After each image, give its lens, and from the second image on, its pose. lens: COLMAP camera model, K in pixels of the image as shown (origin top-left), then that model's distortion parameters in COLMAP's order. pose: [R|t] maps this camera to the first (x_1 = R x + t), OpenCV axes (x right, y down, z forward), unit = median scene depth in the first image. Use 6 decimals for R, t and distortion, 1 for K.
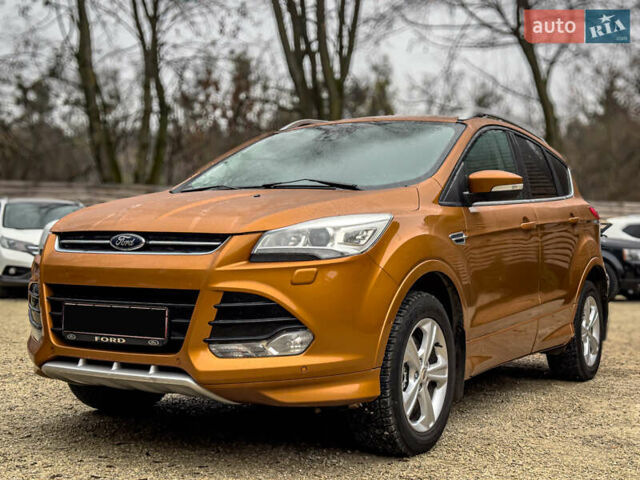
lens RADIAL K [[905.6, 0, 321.8], [0, 905.6, 228.1], [0, 0, 1]] dist [0.089937, 0.000000]
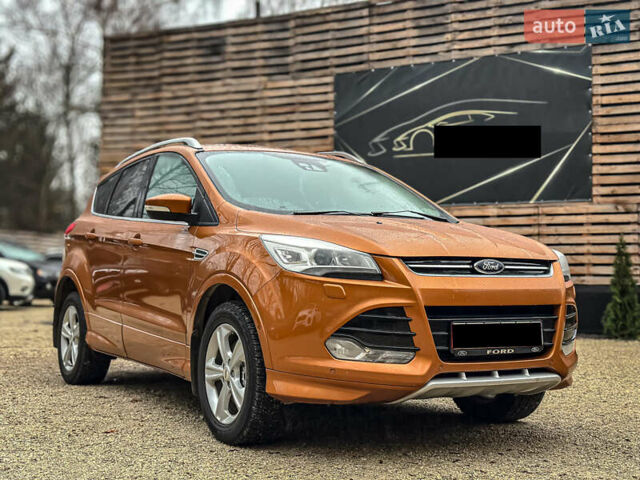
lens RADIAL K [[905.6, 0, 323.1], [0, 905.6, 233.7], [0, 0, 1]] dist [0.089937, 0.000000]
pose [[0.471724, 0.027164, 0.881328, -1.286102], [-0.028109, 0.999481, -0.015761, -0.002354], [-0.881298, -0.017338, 0.472243, 0.619287]]
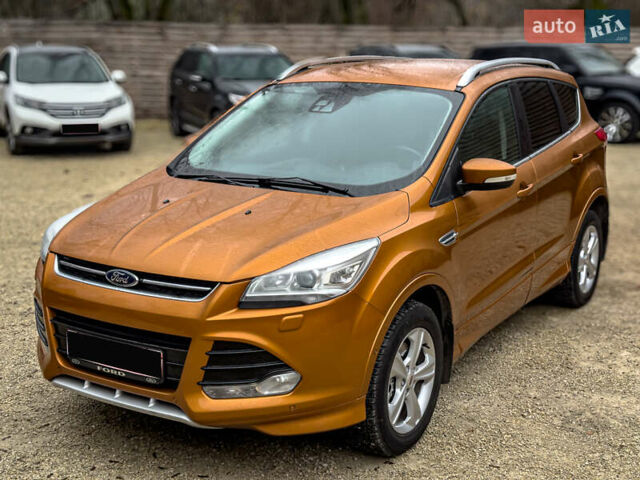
lens RADIAL K [[905.6, 0, 319.9], [0, 905.6, 237.2], [0, 0, 1]] dist [0.089937, 0.000000]
pose [[0.999516, -0.007303, -0.030255, 0.041643], [0.014251, 0.971578, 0.236289, -0.261801], [0.027669, -0.236605, 0.971212, 0.010802]]
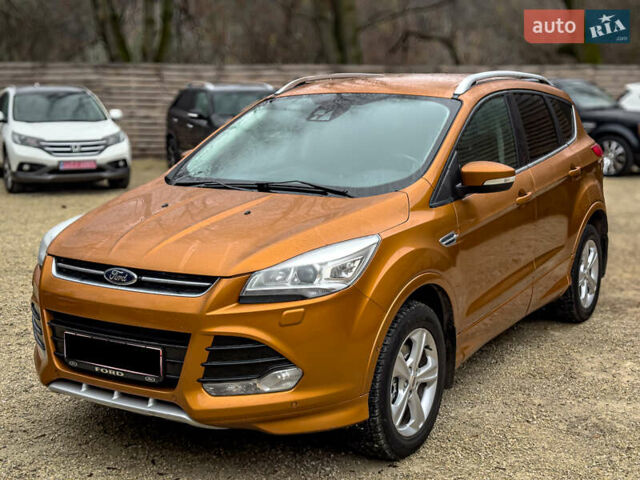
lens RADIAL K [[905.6, 0, 321.1], [0, 905.6, 233.8], [0, 0, 1]] dist [0.089937, 0.000000]
pose [[0.999500, -0.019950, -0.024530, 0.036991], [0.024078, 0.983085, 0.181558, -0.205292], [0.020493, -0.182058, 0.983074, 0.004991]]
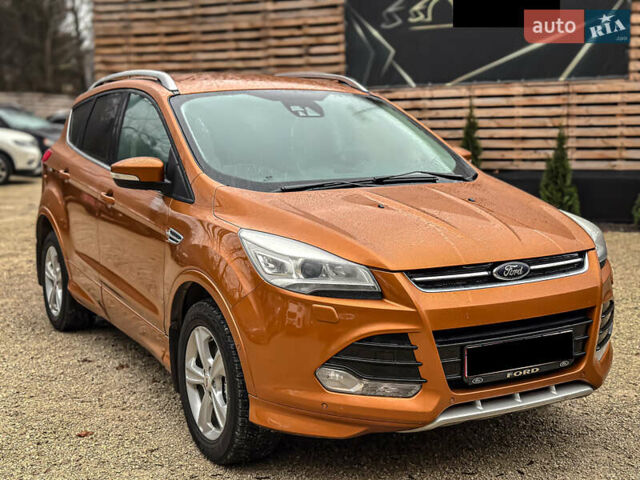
lens RADIAL K [[905.6, 0, 317.2], [0, 905.6, 244.3], [0, 0, 1]] dist [0.089937, 0.000000]
pose [[0.496451, -0.149223, 0.855143, -1.098048], [-0.006469, 0.984451, 0.175543, -0.174367], [-0.868041, -0.092680, 0.487766, 0.686197]]
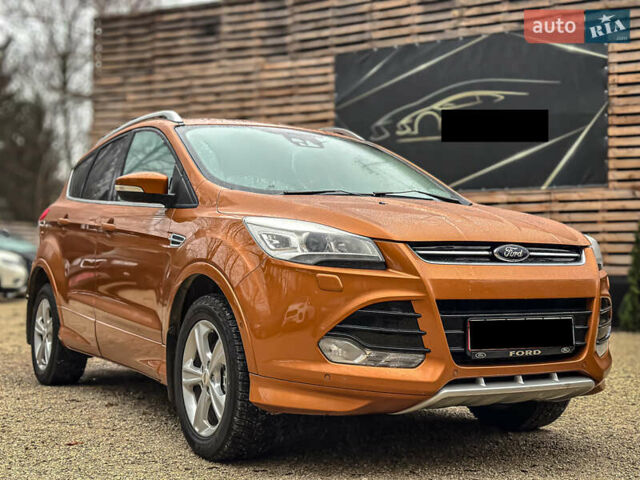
lens RADIAL K [[905.6, 0, 320.4], [0, 905.6, 239.1], [0, 0, 1]] dist [0.089937, 0.000000]
pose [[0.477206, 0.012477, 0.878703, -1.136024], [-0.025817, 0.999667, -0.000174, 0.005439], [-0.878412, -0.022603, 0.477369, 0.687890]]
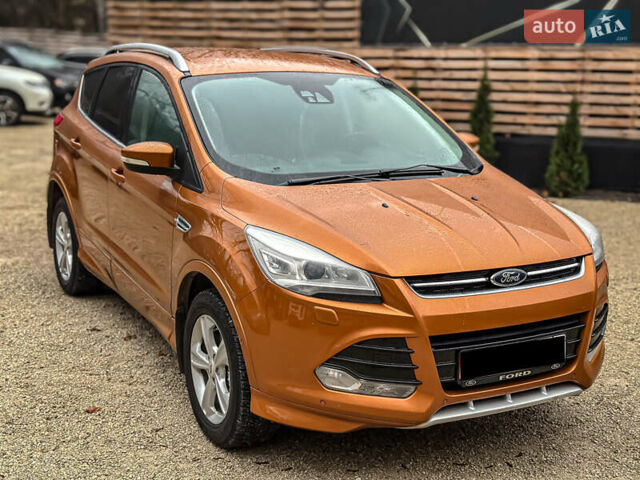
lens RADIAL K [[905.6, 0, 325.8], [0, 905.6, 252.2], [0, 0, 1]] dist [0.089937, 0.000000]
pose [[0.503494, -0.196925, 0.841257, -1.104593], [-0.037096, 0.967854, 0.248762, -0.242181], [-0.863202, -0.156458, 0.480004, 0.676003]]
